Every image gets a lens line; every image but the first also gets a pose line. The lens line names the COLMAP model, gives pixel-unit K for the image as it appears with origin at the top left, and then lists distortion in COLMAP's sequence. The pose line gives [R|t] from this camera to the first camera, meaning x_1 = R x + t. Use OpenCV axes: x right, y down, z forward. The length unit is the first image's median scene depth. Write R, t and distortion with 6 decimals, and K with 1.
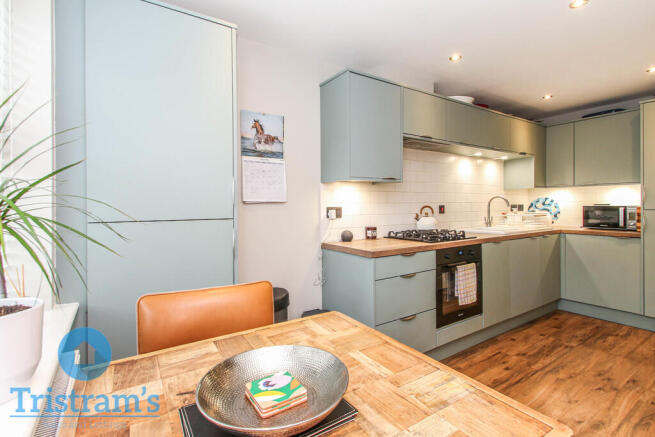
lens RADIAL K [[305.7, 0, 329.8], [0, 305.7, 211.8], [0, 0, 1]] dist [0.001191, -0.000022]
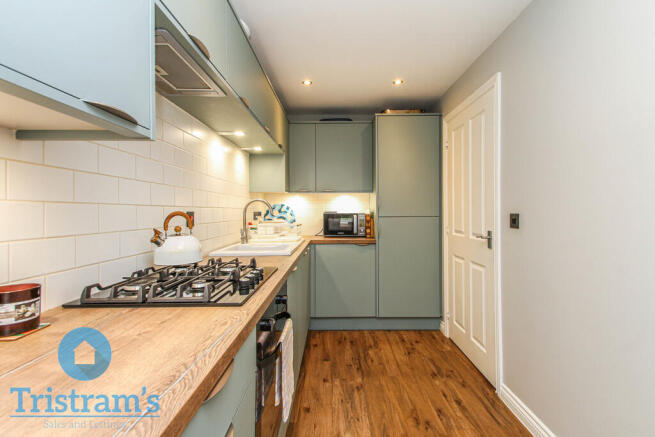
lens RADIAL K [[305.7, 0, 329.8], [0, 305.7, 211.8], [0, 0, 1]] dist [0.001191, -0.000022]
pose [[0.558213, 0.005955, 0.829676, 0.056395], [0.016524, 0.999696, -0.018293, -0.007375], [-0.829533, 0.023922, 0.557945, 0.524179]]
